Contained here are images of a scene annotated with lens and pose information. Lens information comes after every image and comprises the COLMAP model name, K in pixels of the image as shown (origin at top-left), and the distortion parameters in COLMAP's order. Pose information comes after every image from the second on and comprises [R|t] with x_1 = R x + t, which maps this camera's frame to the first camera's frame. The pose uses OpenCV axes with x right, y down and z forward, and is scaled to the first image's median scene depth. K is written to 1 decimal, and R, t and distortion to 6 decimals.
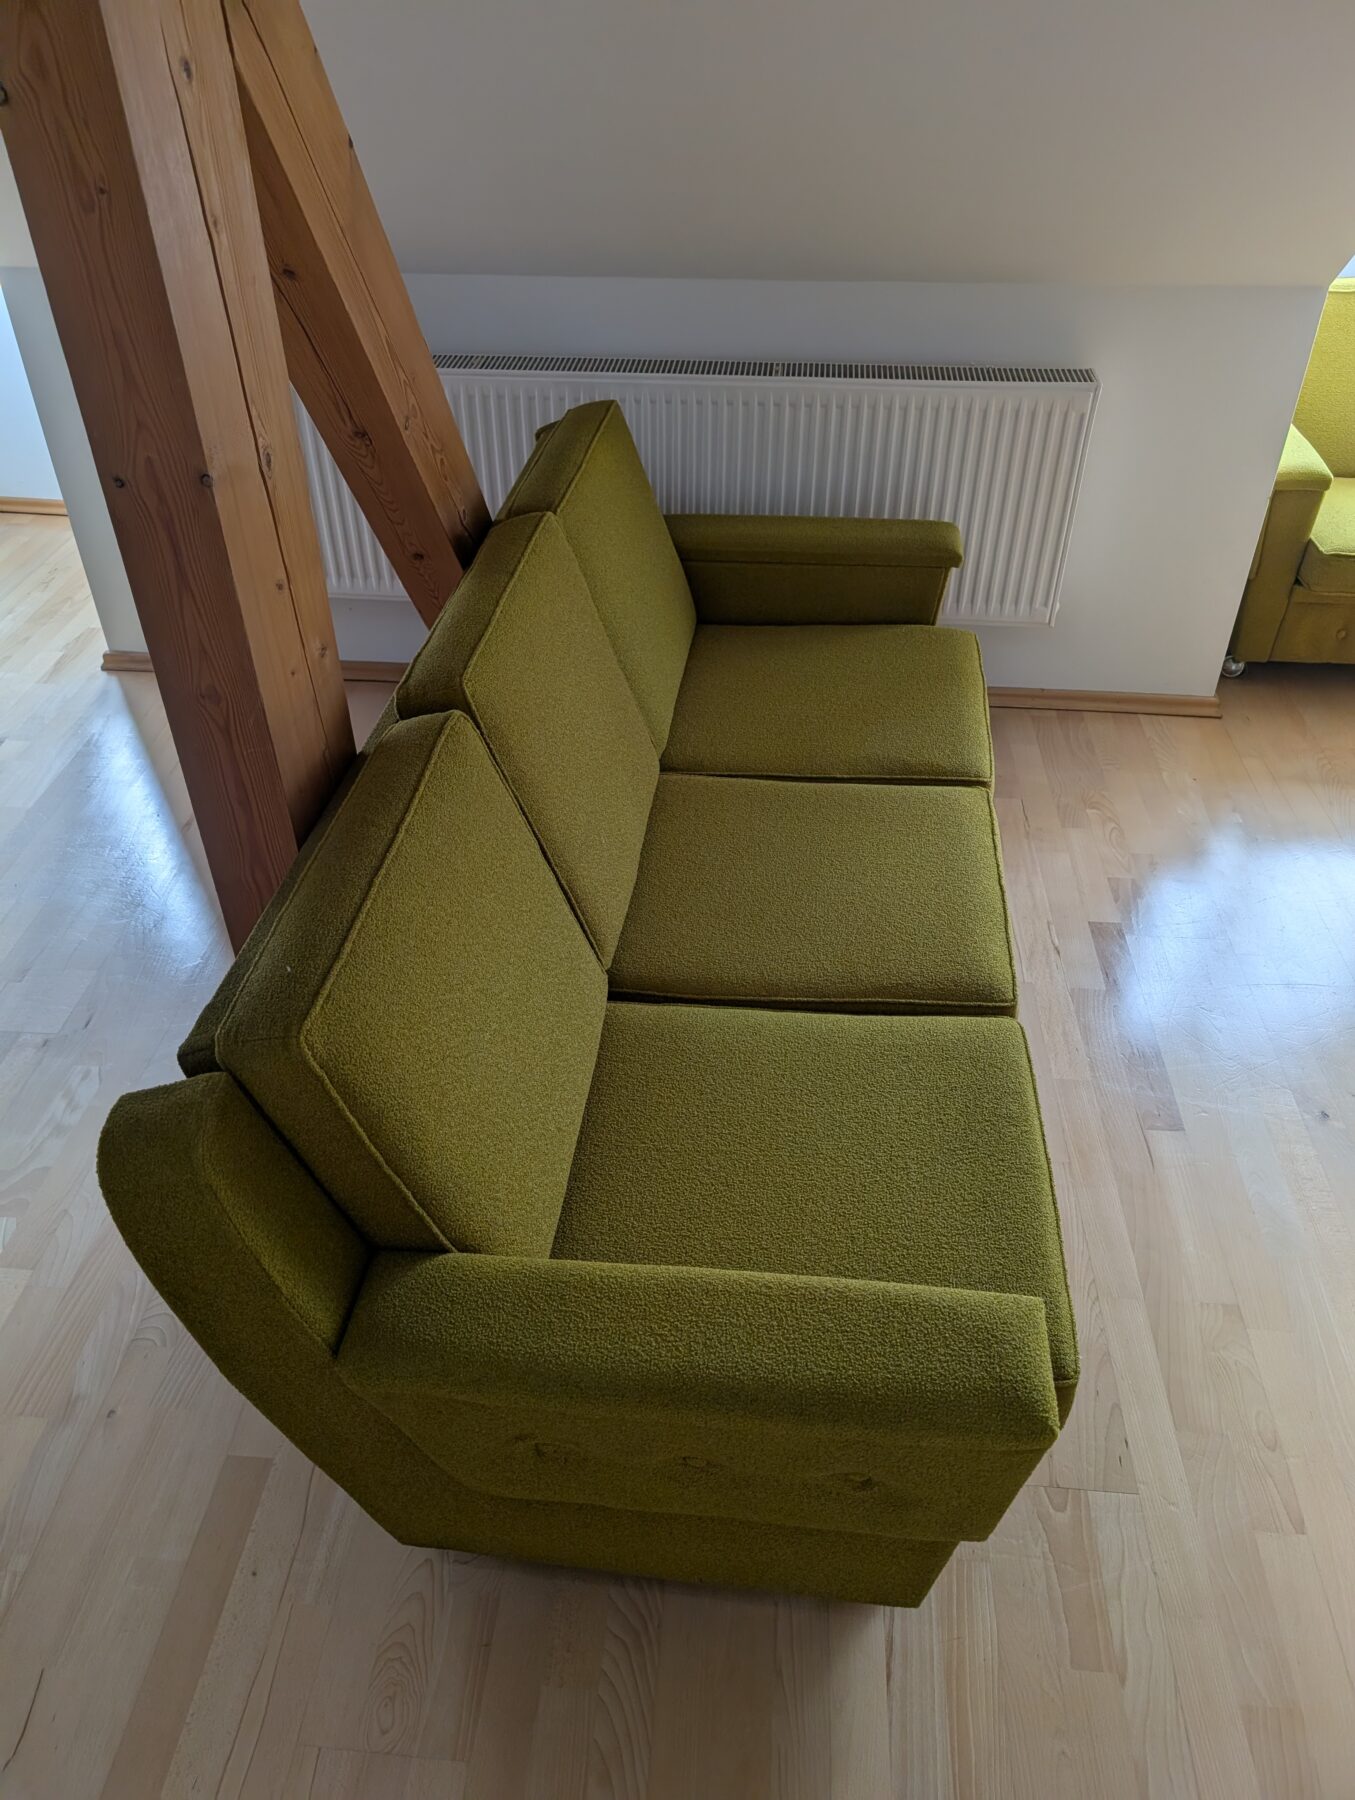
lens RADIAL K [[1309.6, 0, 677.5], [0, 1309.6, 900.0], [0, 0, 1]] dist [0.023539, 0.000568]
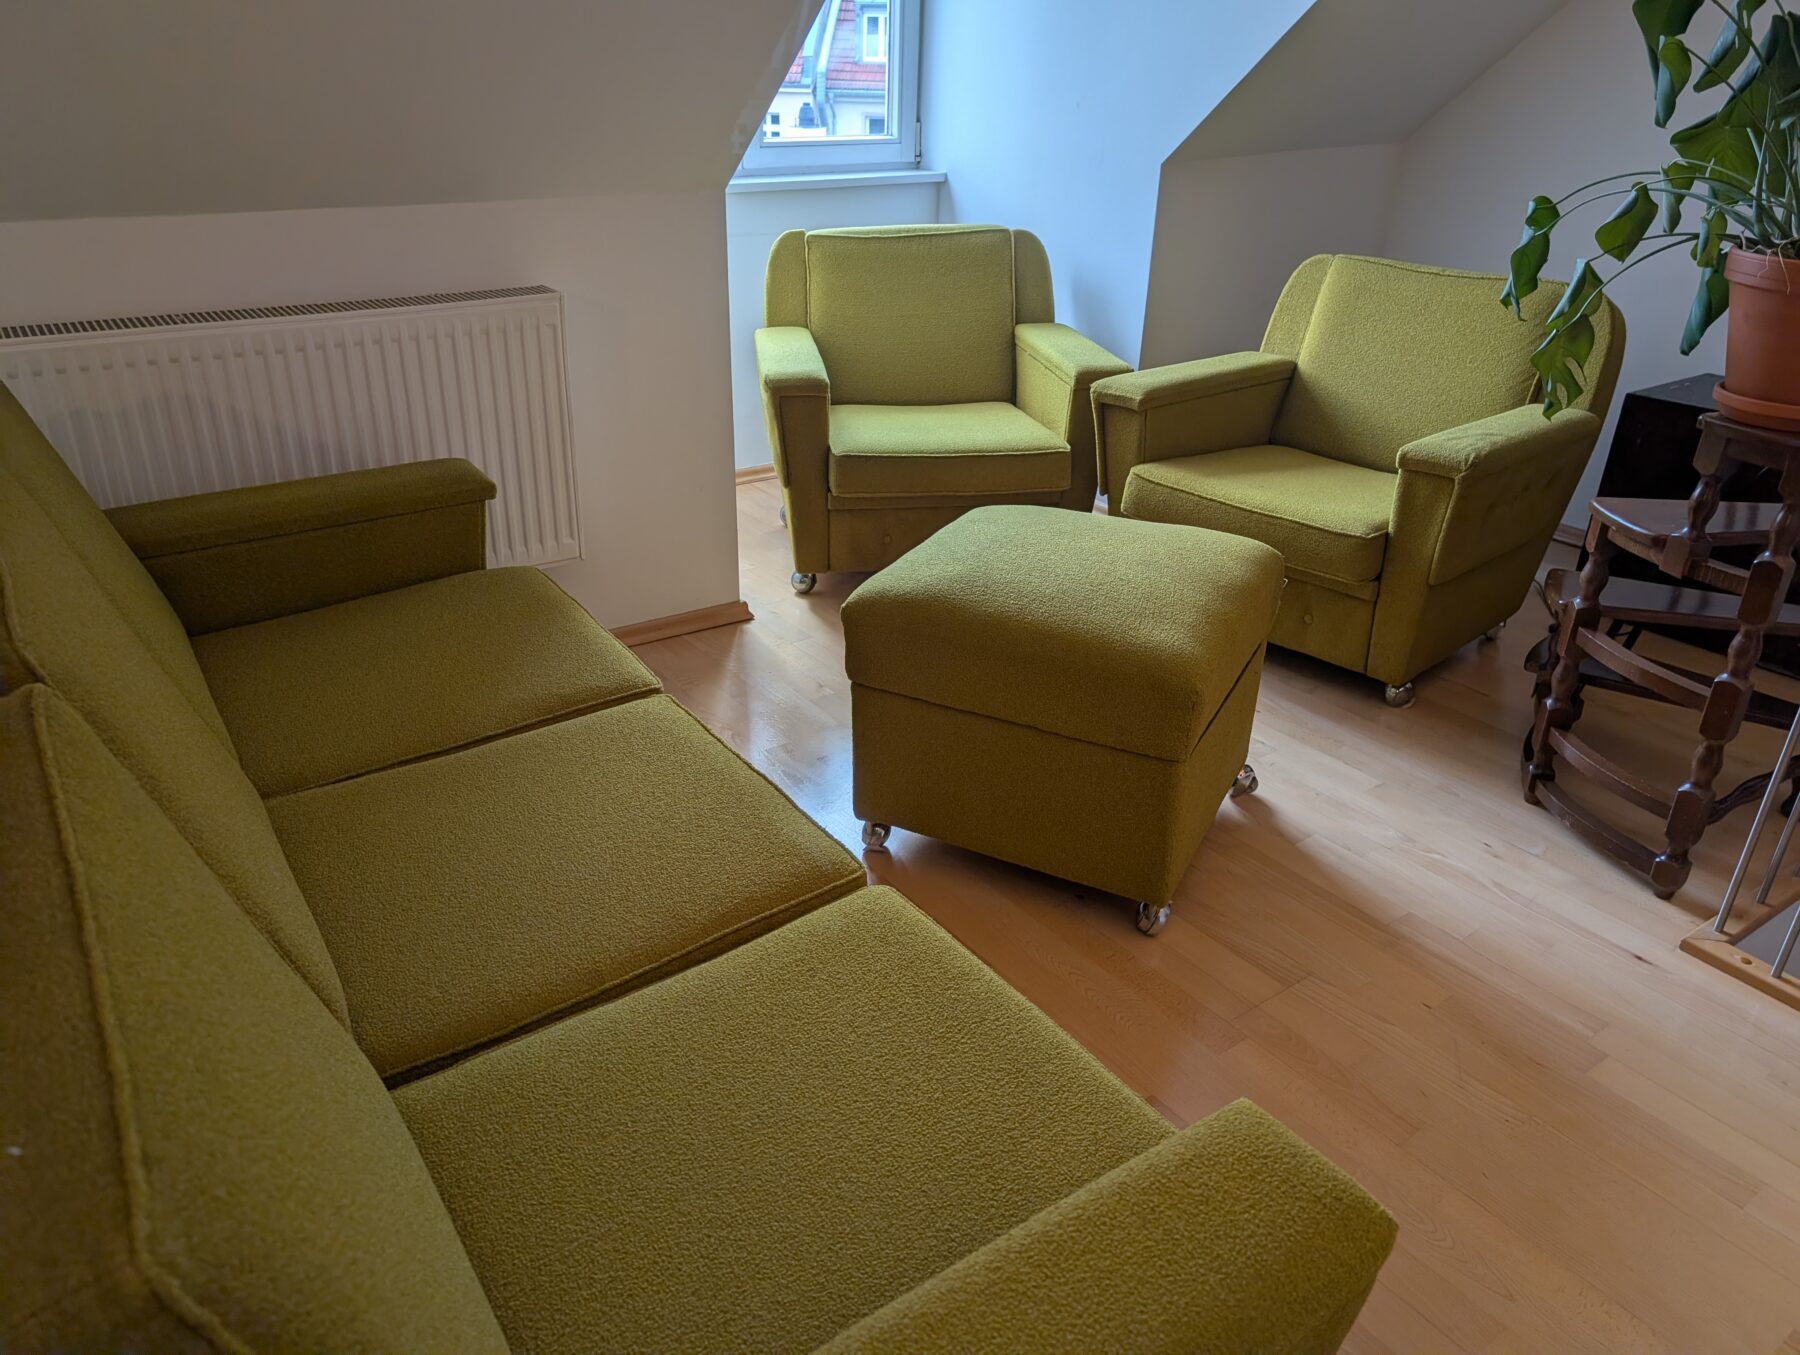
lens RADIAL K [[1309.6, 0, 900.0], [0, 1309.6, 677.5], [0, 0, 1]] dist [0.023539, 0.000568]
pose [[0.754885, -0.279179, 0.593470, -0.154657], [0.396442, 0.915089, -0.073794, 0.030792], [-0.522477, 0.290982, 0.801466, 0.233630]]
